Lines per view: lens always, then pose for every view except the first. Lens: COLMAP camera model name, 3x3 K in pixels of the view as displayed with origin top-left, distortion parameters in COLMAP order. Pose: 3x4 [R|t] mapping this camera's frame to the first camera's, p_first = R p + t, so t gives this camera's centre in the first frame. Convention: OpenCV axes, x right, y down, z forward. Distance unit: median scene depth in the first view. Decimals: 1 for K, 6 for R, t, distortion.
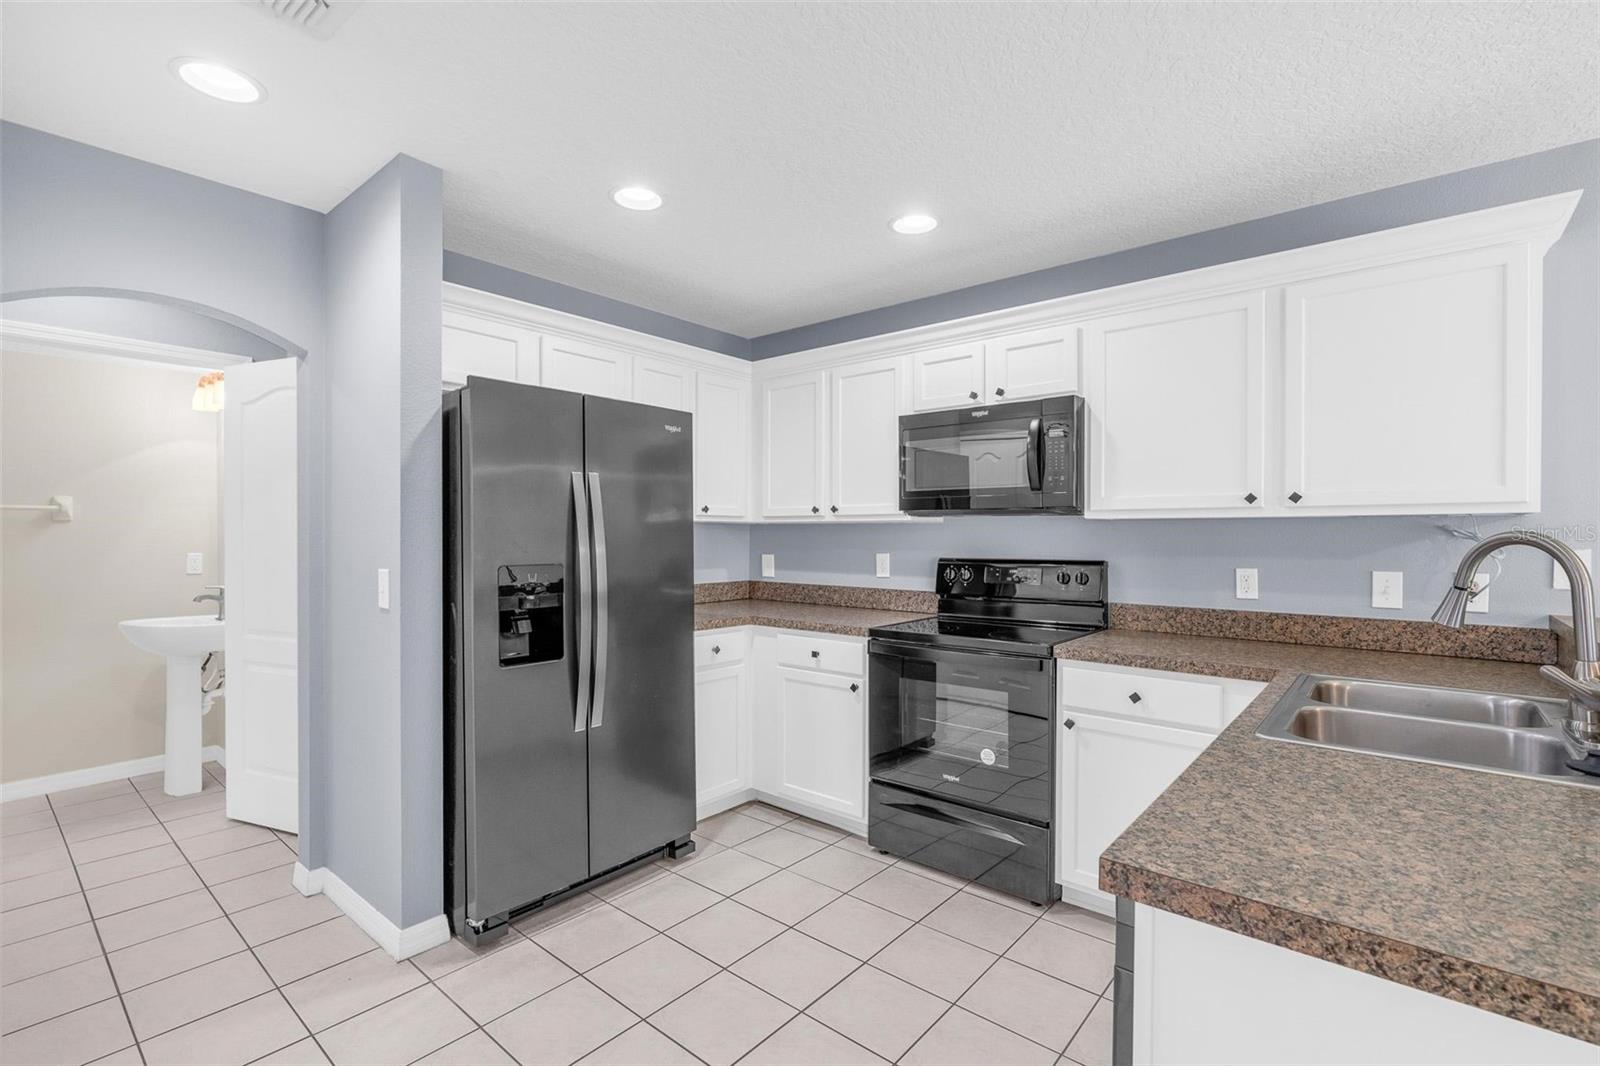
lens RADIAL K [[724.5, 0, 803.2], [0, 724.5, 536.7], [0, 0, 1]] dist [-0.007829, 0.002858]
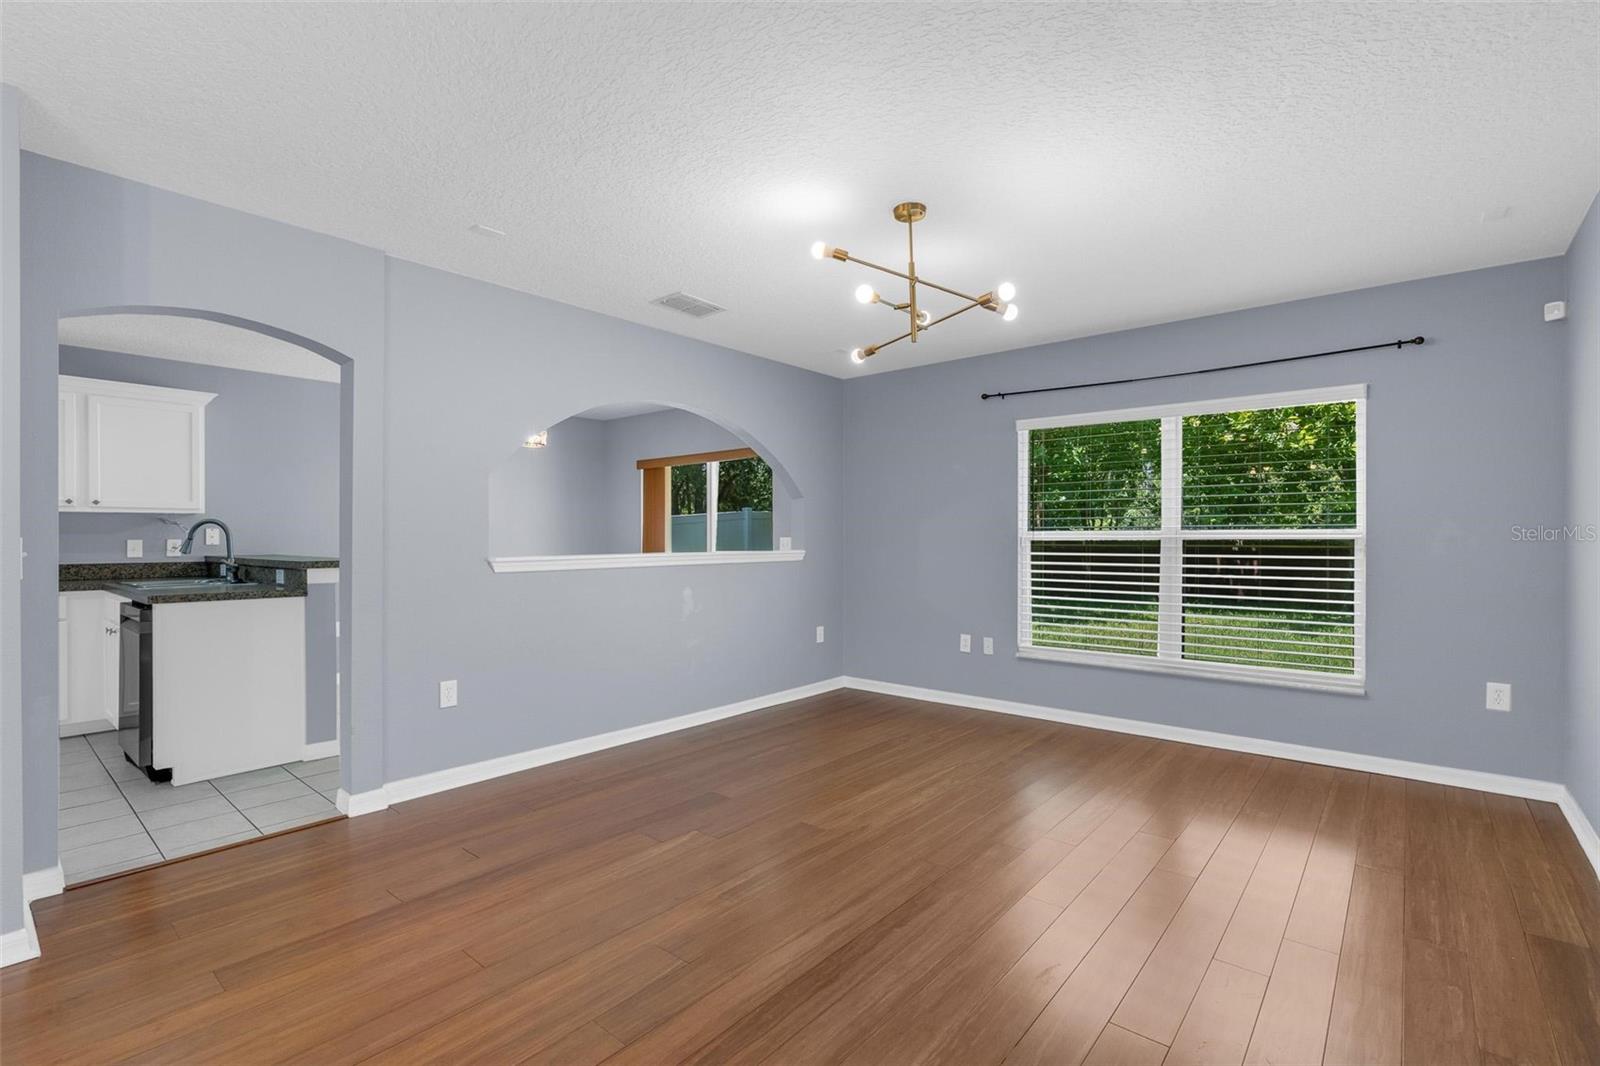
lens RADIAL K [[724.5, 0, 801.6], [0, 724.5, 537.6], [0, 0, 1]] dist [-0.007829, 0.002858]
pose [[0.005510, -0.003339, 0.999979, -1.092232], [0.005292, 0.999981, 0.003309, 0.039603], [-0.999971, 0.005274, 0.005527, -0.808213]]
